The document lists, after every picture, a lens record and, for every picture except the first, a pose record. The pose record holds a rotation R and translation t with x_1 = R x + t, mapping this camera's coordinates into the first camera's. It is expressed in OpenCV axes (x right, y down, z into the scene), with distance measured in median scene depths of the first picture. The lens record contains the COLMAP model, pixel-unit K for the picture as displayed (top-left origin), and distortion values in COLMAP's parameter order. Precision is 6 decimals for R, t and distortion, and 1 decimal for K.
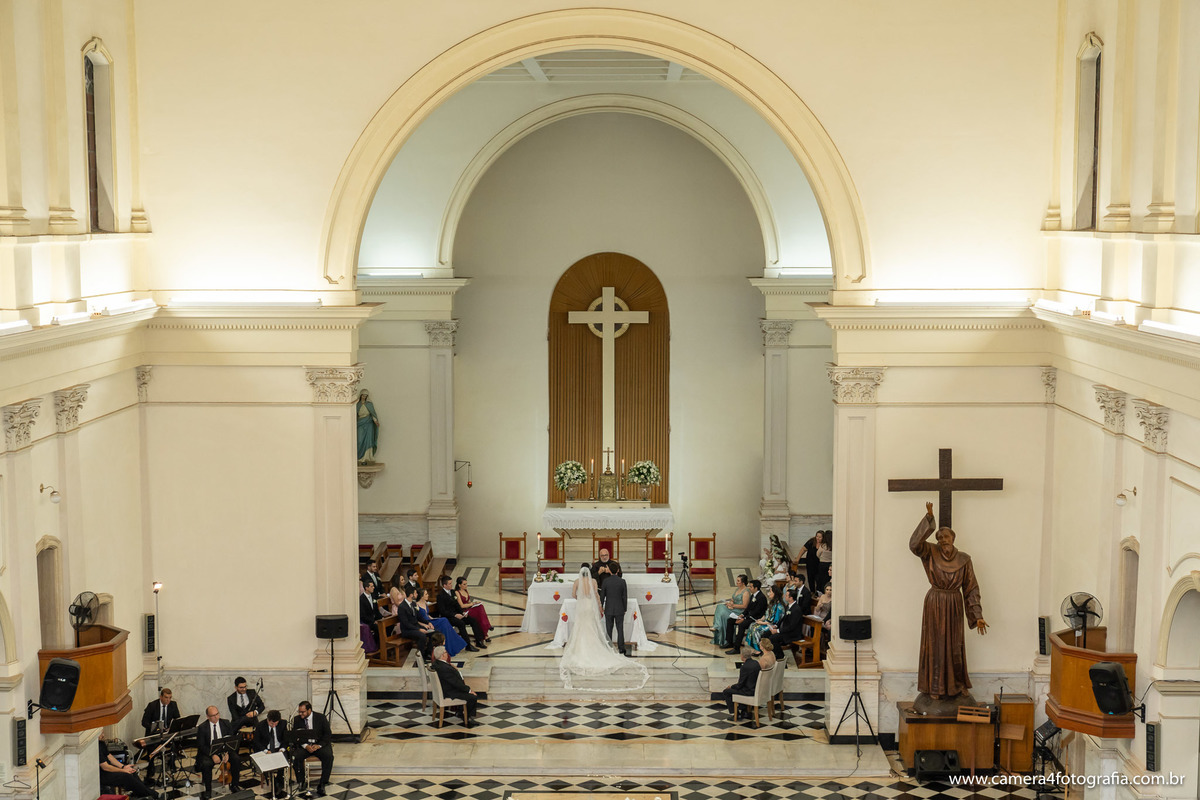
lens RADIAL K [[1706.7, 0, 600.0], [0, 1706.7, 400.0], [0, 0, 1]] dist [0.000174, 0.031745]
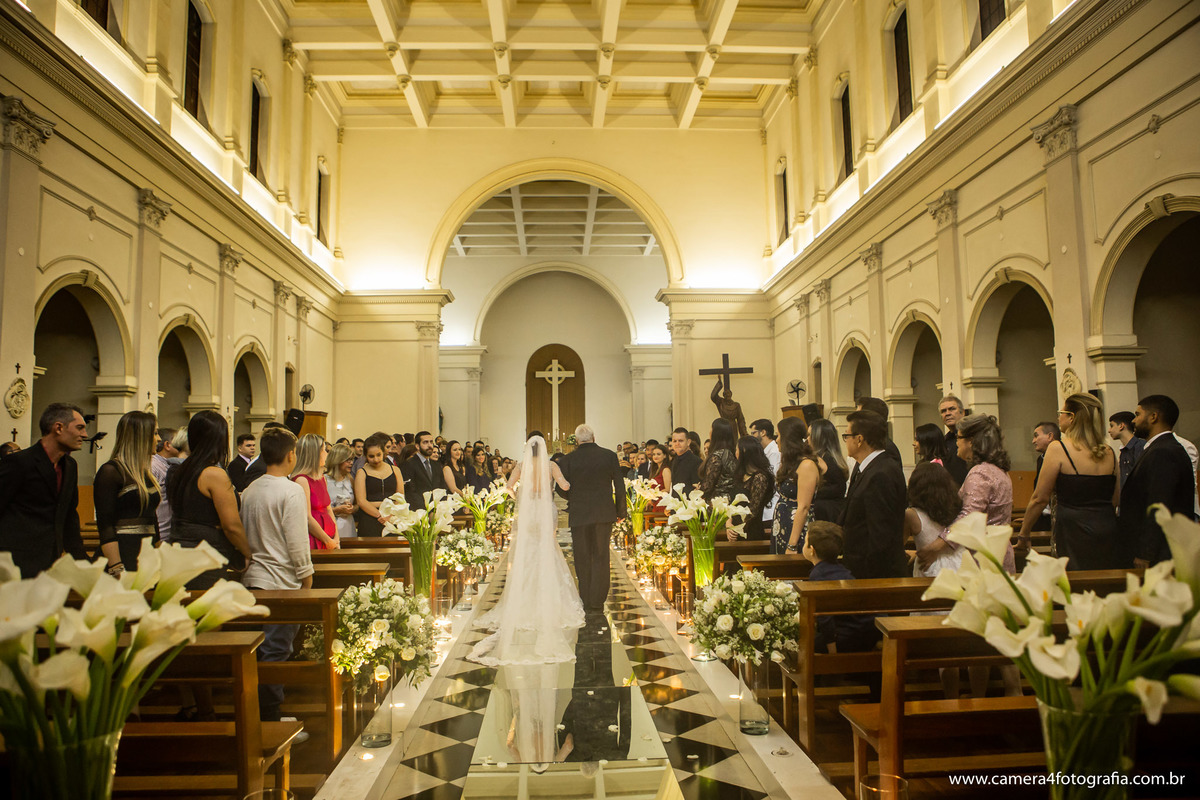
lens RADIAL K [[829.9, 0, 600.0], [0, 829.9, 400.0], [0, 0, 1]] dist [-0.126241, 0.087775]
pose [[0.997064, -0.006465, 0.076293, -0.027251], [0.020753, 0.981948, -0.188009, 0.265320], [-0.073700, 0.189041, 0.979200, 0.030324]]
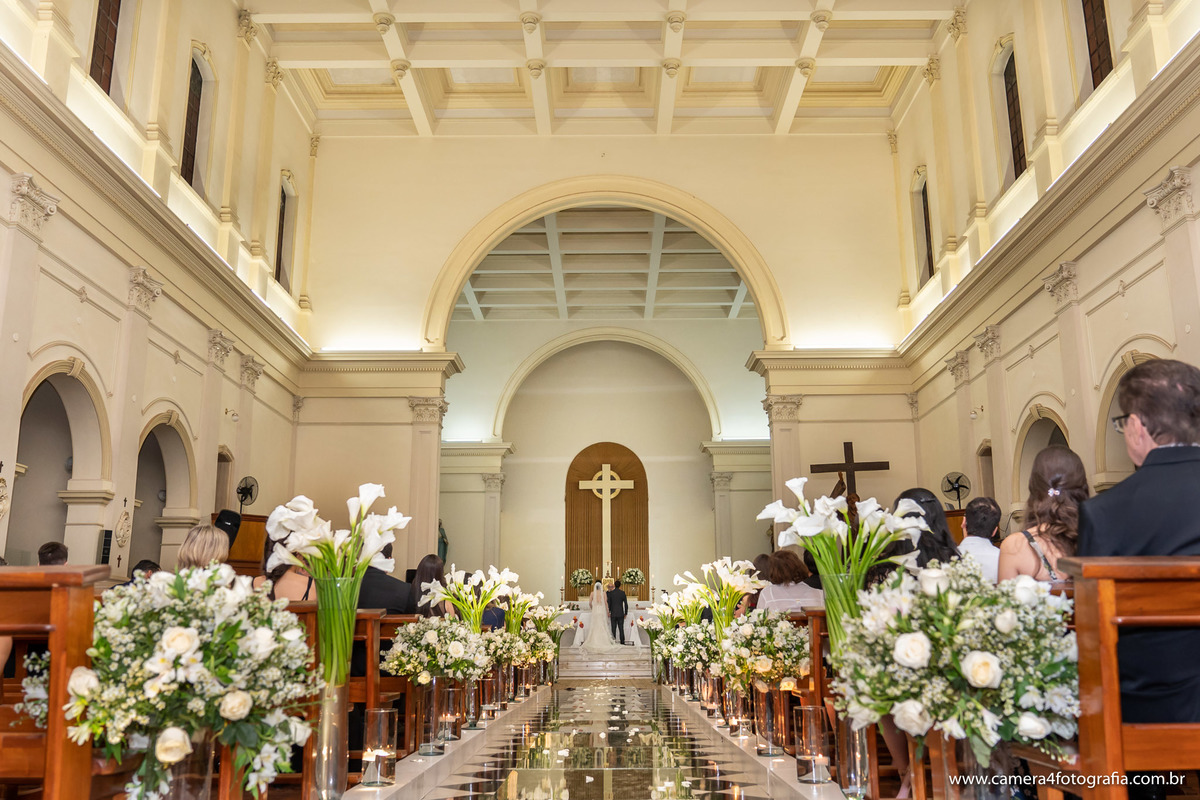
lens RADIAL K [[1124.7, 0, 612.0], [0, 1124.7, 338.1], [0, 0, 1]] dist [-0.039499, 0.002041]
pose [[0.999693, 0.001542, 0.024722, -0.022052], [0.007509, 0.932229, -0.361790, 0.284609], [-0.023604, 0.361865, 0.931932, 0.078929]]
